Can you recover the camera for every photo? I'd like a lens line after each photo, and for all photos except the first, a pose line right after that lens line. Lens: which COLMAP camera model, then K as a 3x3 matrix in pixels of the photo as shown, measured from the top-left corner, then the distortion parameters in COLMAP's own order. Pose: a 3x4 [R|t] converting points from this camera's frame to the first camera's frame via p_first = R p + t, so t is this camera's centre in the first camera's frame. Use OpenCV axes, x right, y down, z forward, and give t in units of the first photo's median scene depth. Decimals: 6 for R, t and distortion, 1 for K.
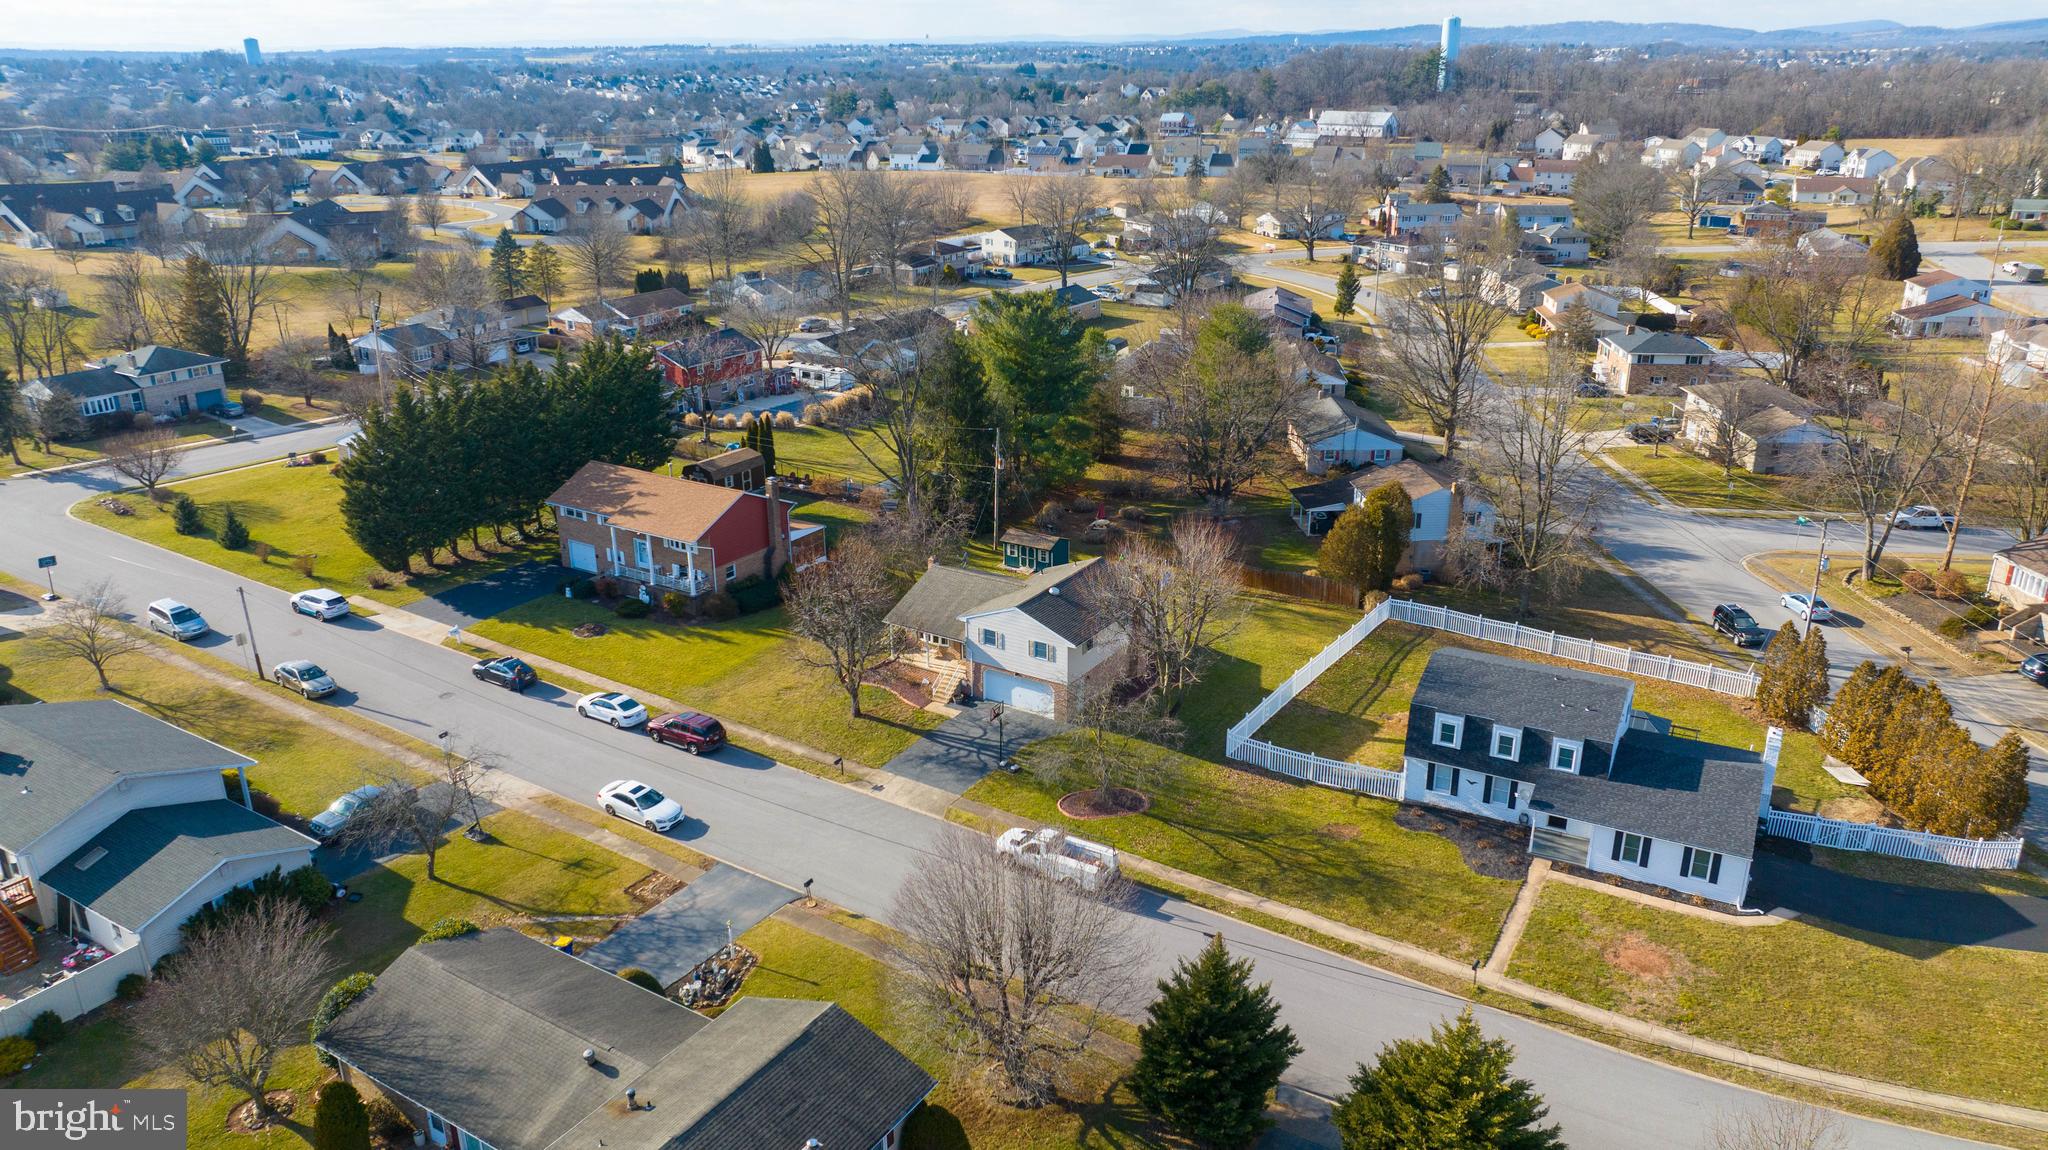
lens RADIAL K [[1441.4, 0, 1023.9], [0, 1441.4, 575.0], [0, 0, 1]] dist [-0.029846, 0.019870]
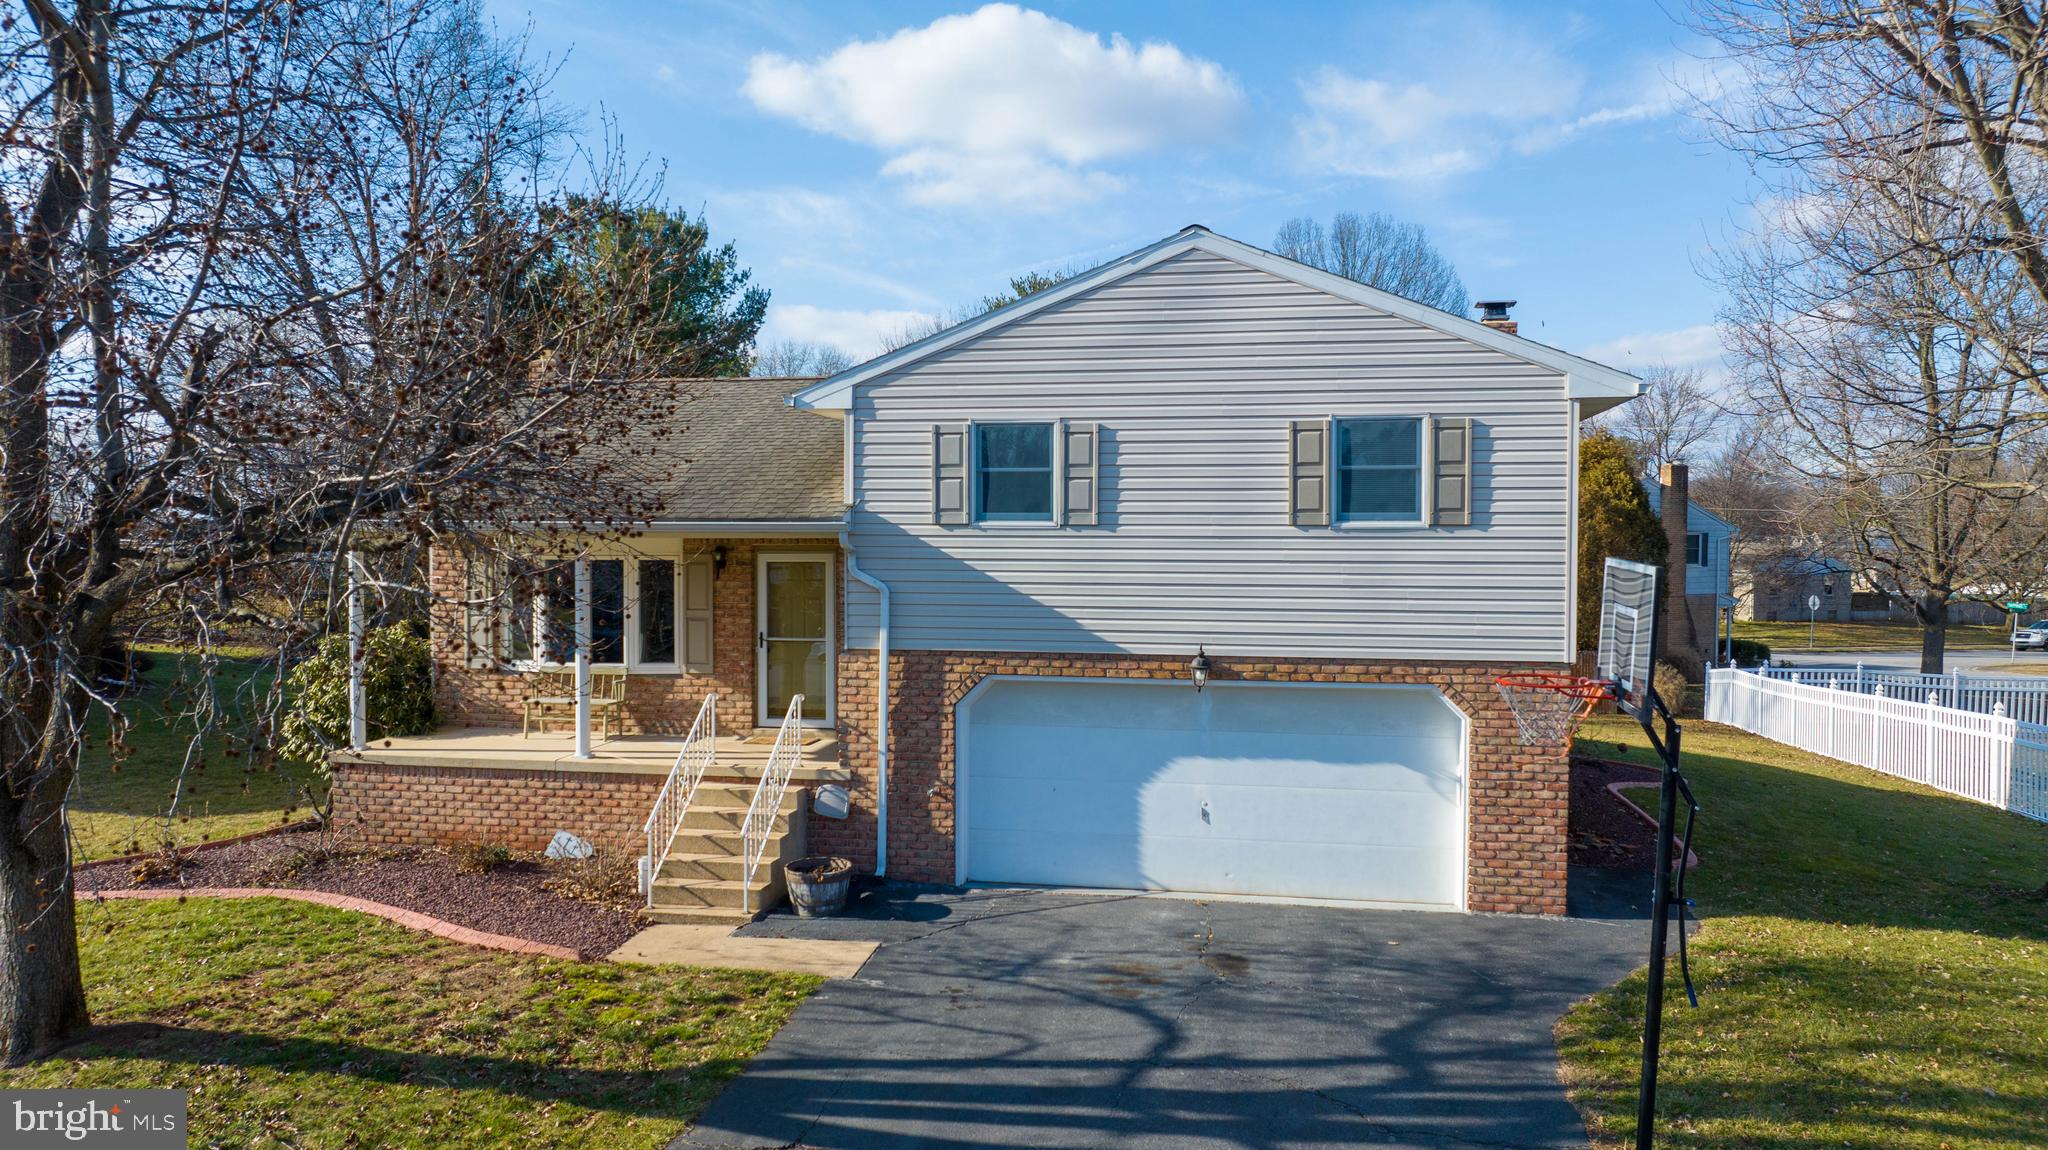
lens RADIAL K [[1441.4, 0, 1025.1], [0, 1441.4, 574.8], [0, 0, 1]] dist [-0.029846, 0.019870]
pose [[0.930553, -0.005101, 0.366121, -0.083960], [0.120940, 0.948068, -0.294178, 0.104492], [-0.345607, 0.318027, 0.882845, 0.854379]]
